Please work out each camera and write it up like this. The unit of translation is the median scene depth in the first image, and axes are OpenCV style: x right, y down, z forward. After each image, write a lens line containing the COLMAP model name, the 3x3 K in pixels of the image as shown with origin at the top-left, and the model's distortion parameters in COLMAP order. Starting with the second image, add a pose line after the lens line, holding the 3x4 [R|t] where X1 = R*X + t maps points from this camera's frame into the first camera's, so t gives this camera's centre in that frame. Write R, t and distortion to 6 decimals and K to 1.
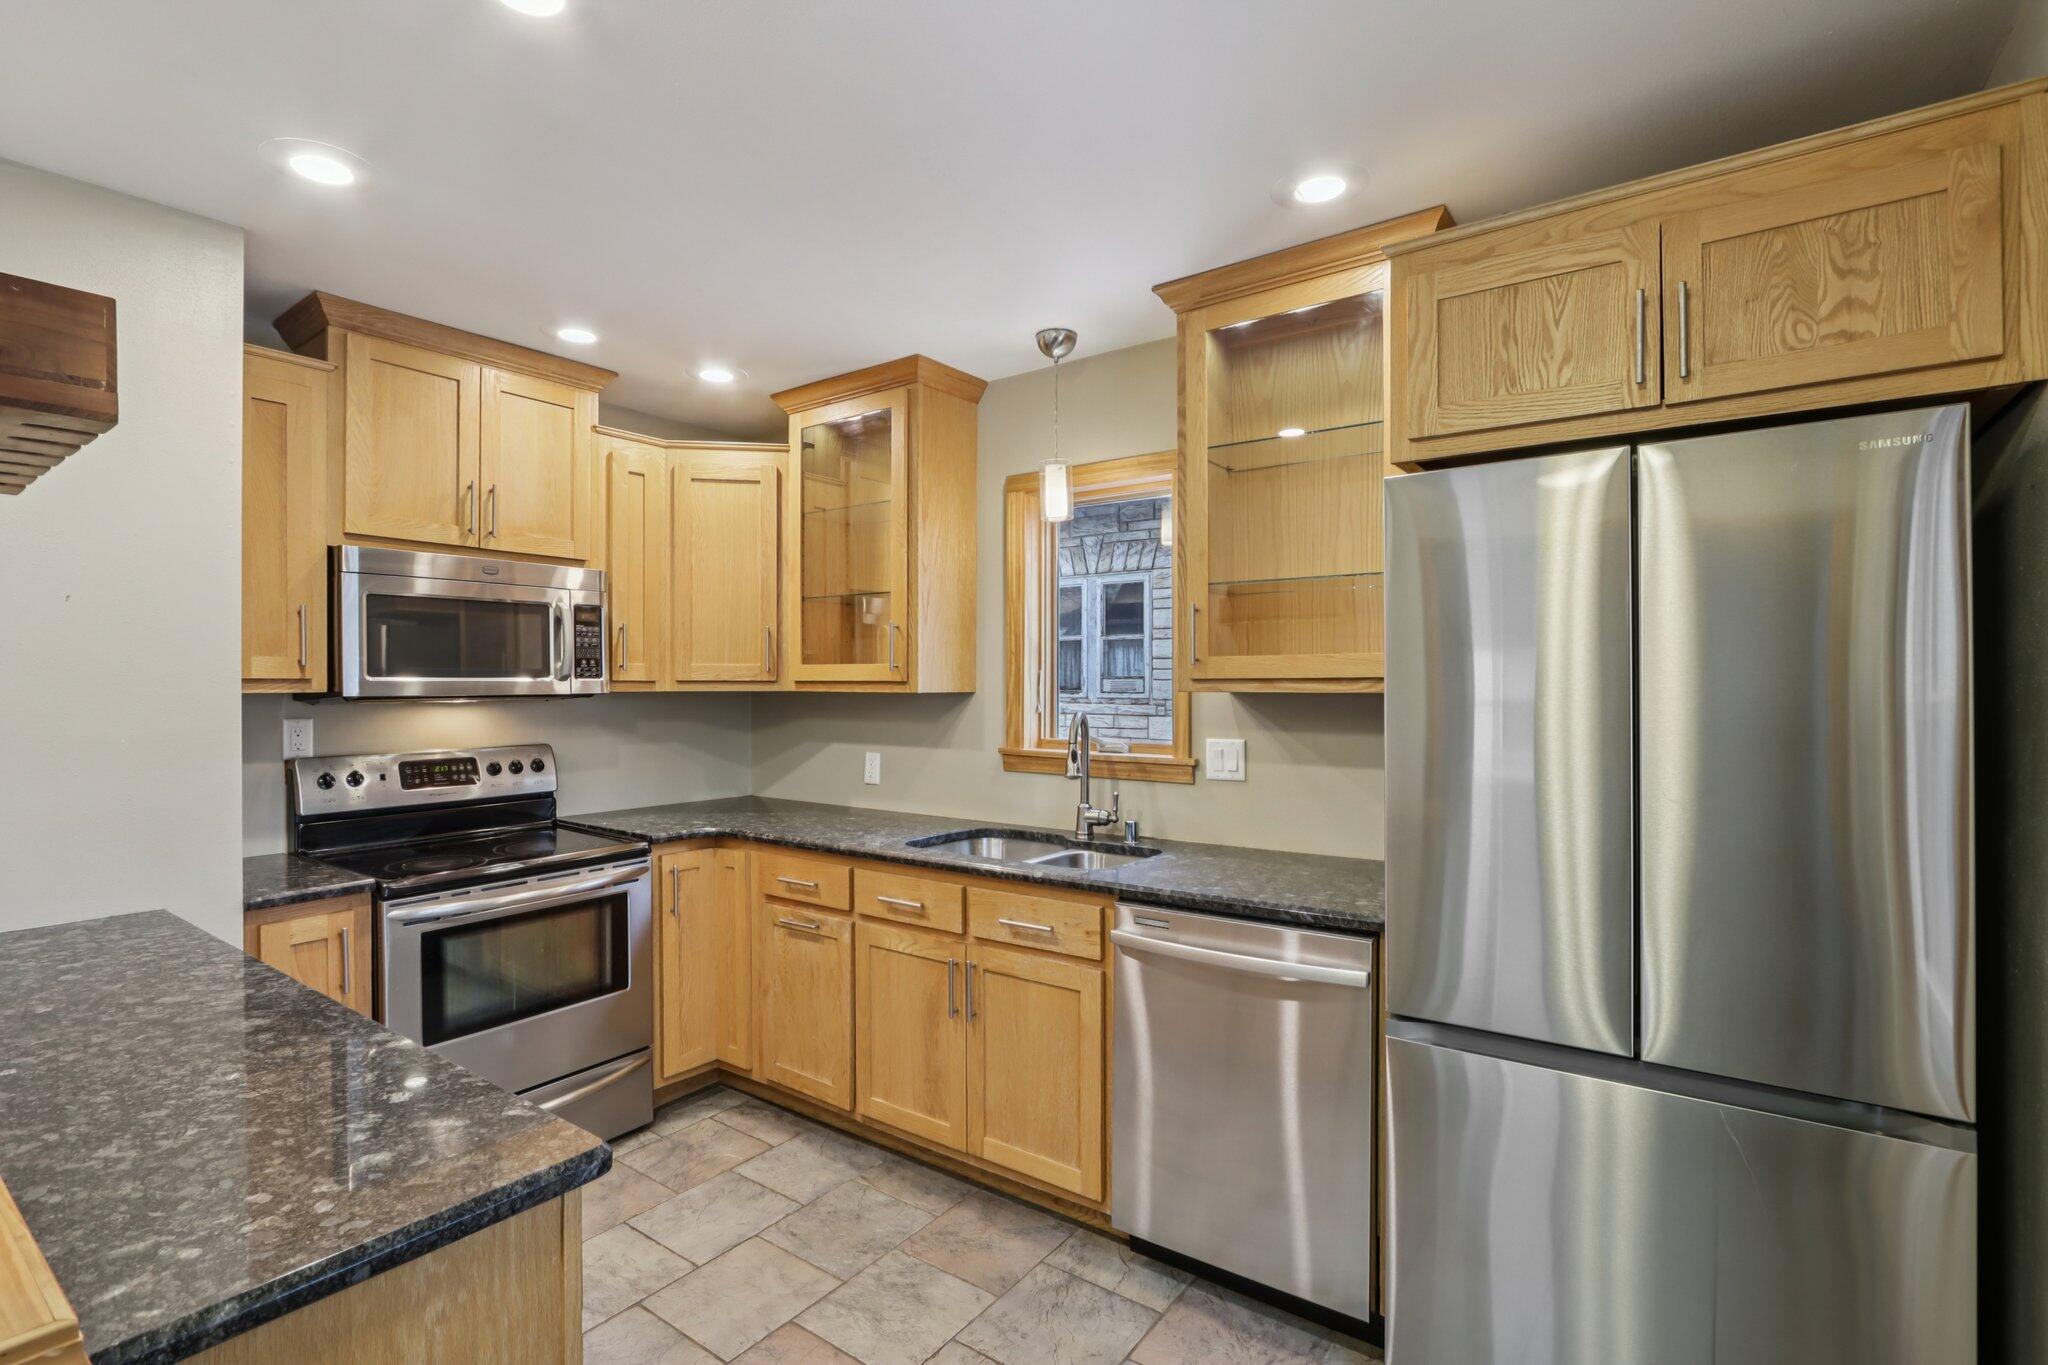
lens RADIAL K [[954.4, 0, 1026.6], [0, 954.4, 687.8], [0, 0, 1]] dist [-0.021824, 0.004423]
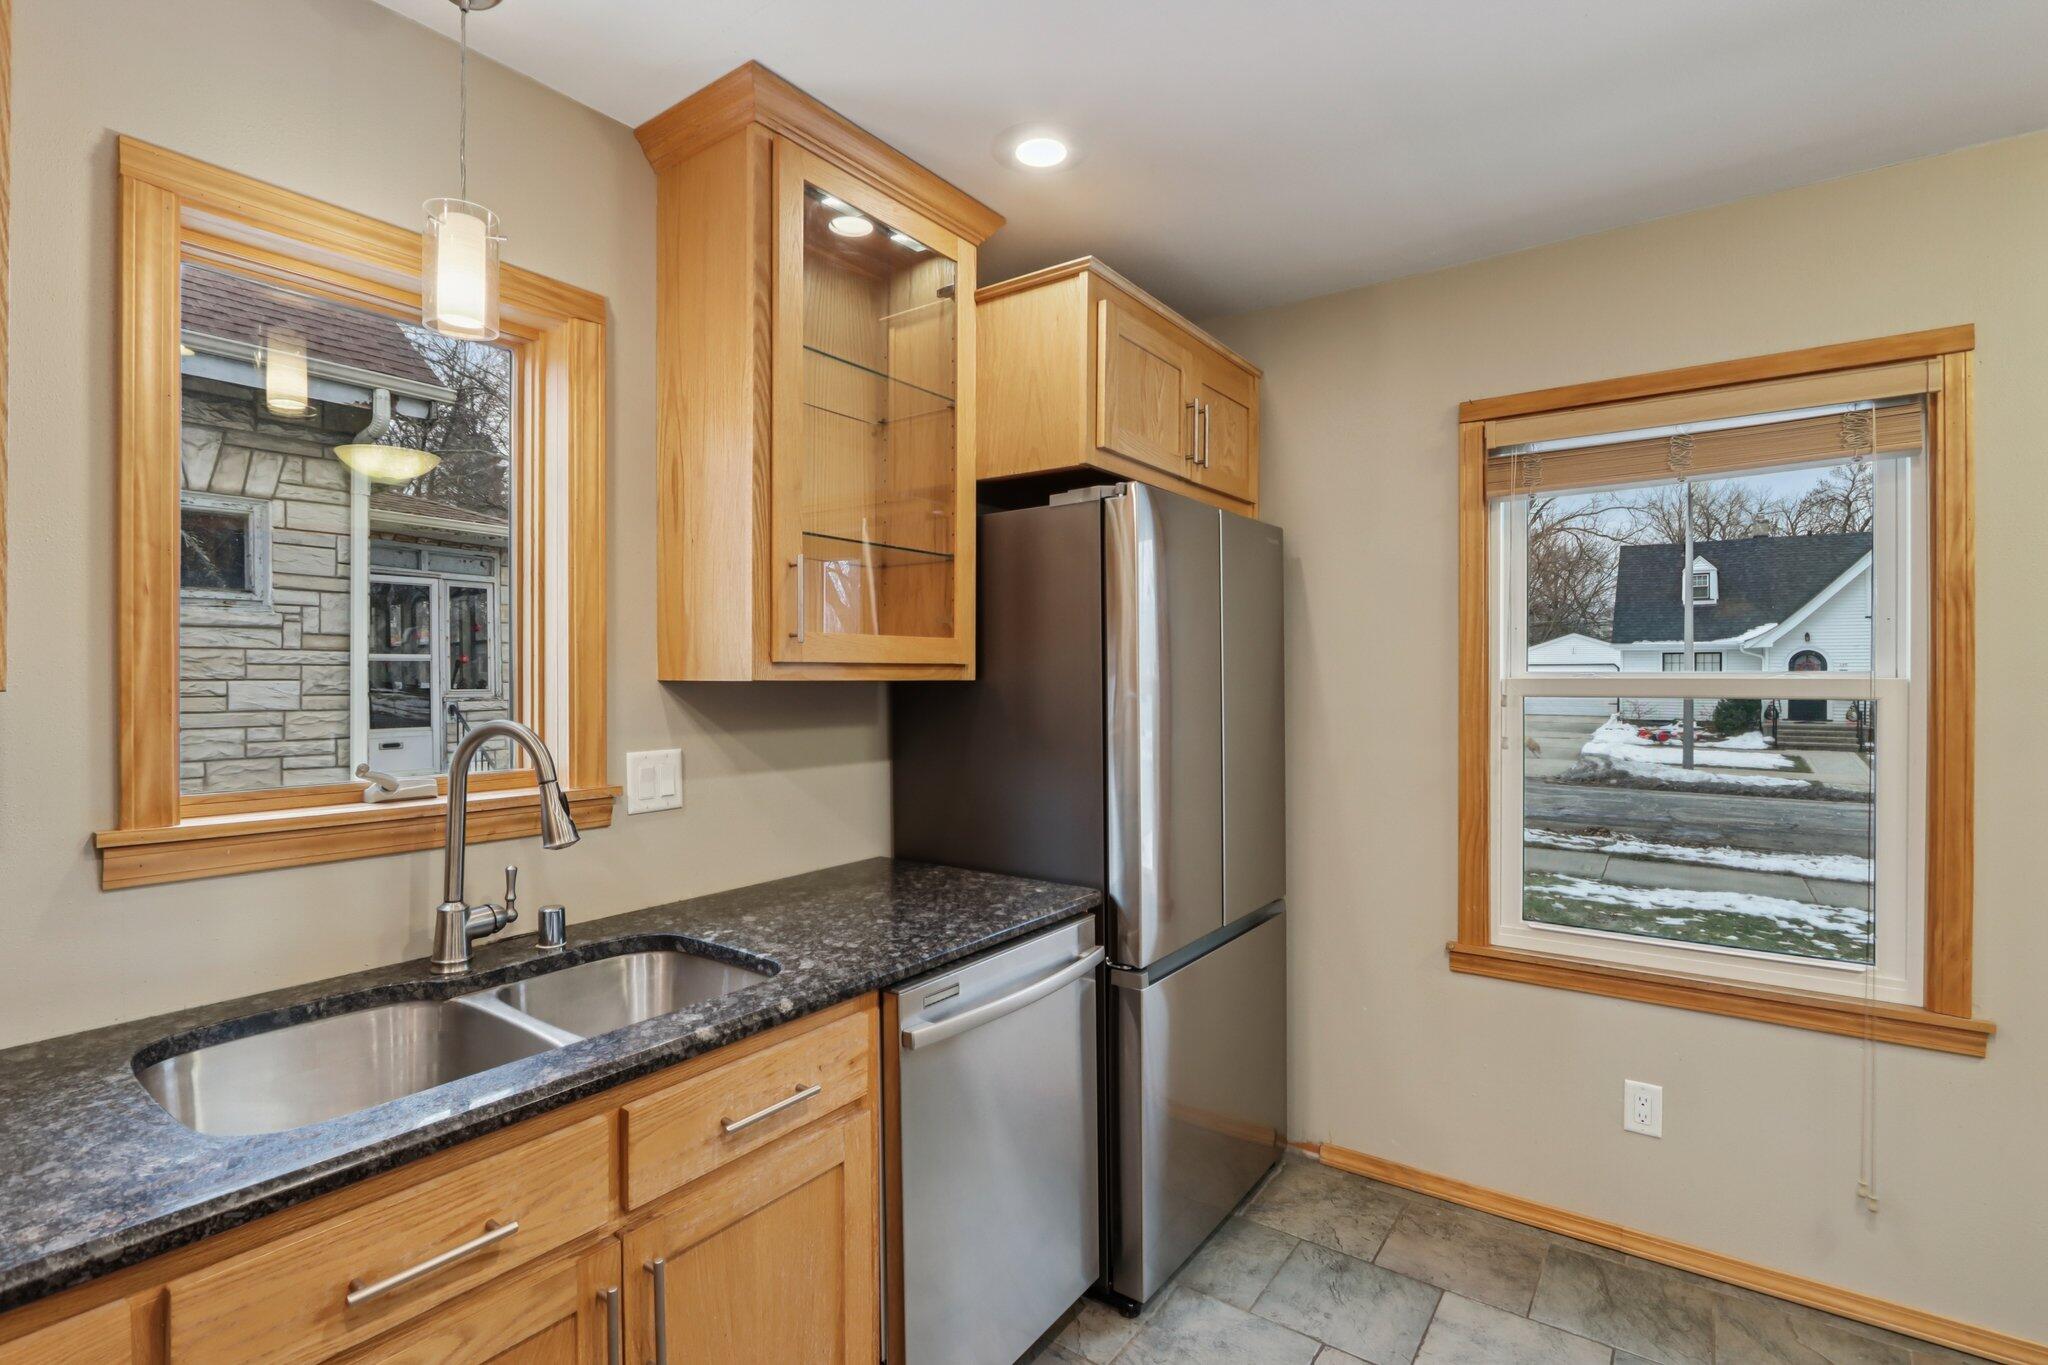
lens RADIAL K [[954.4, 0, 1028.7], [0, 954.4, 681.9], [0, 0, 1]] dist [-0.021824, 0.004423]
pose [[-0.004332, -0.005617, 0.999975, -0.438094], [0.001202, 0.999983, 0.005623, 0.001248], [-0.999990, 0.001226, -0.004325, 0.685798]]
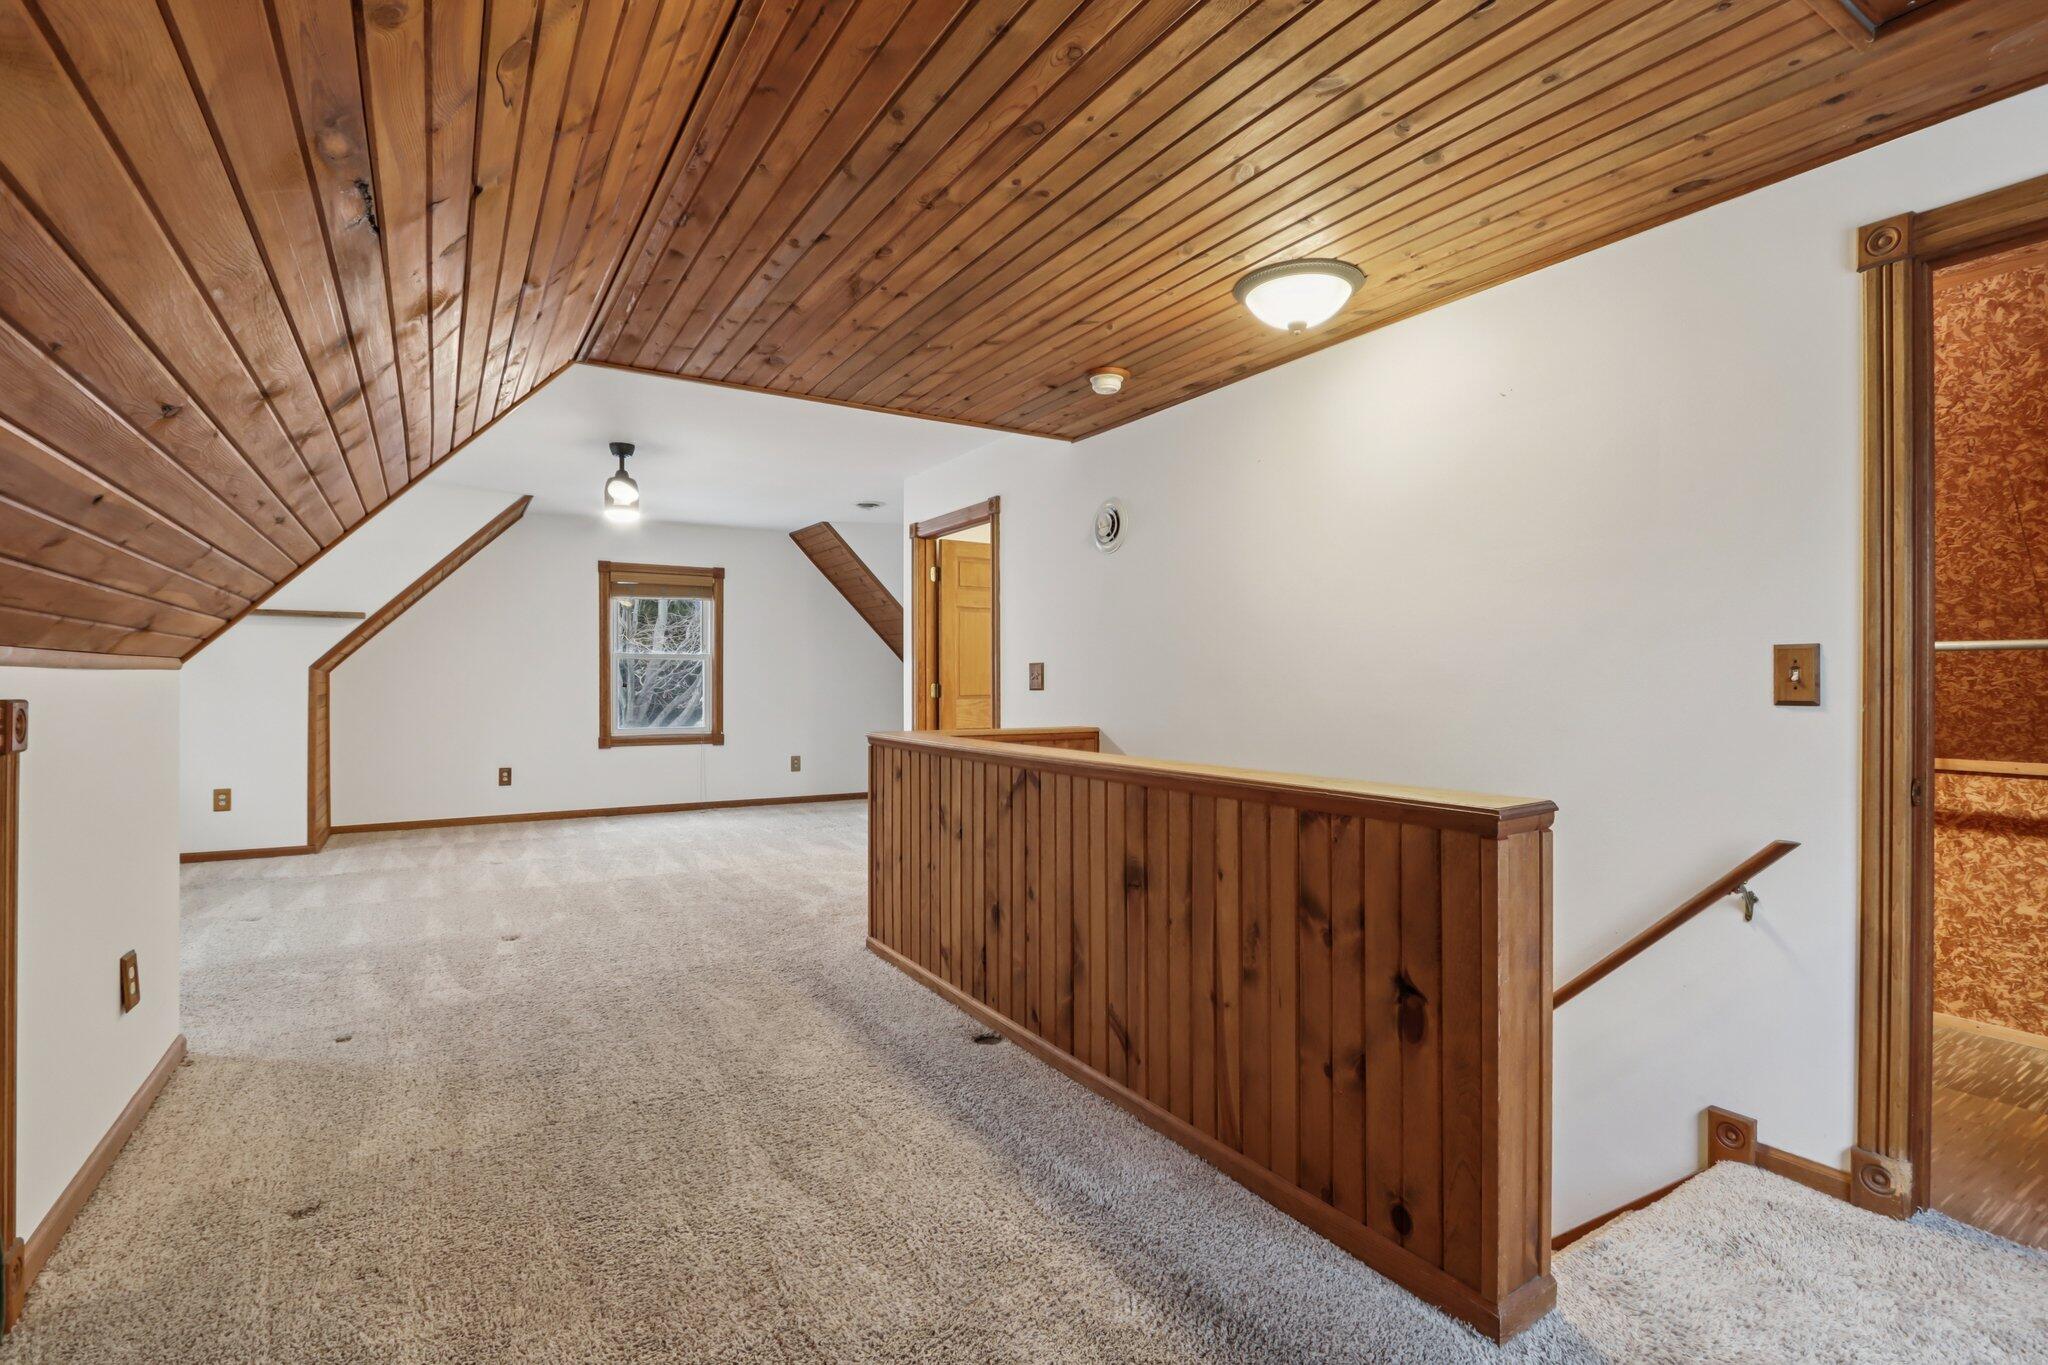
lens RADIAL K [[954.4, 0, 1027.2], [0, 954.4, 681.0], [0, 0, 1]] dist [-0.021824, 0.004423]
pose [[-0.926893, 0.000336, 0.375325, -1.709796], [0.000438, 1.000000, 0.000189, 0.088019], [-0.375324, 0.000340, -0.926893, 2.322596]]
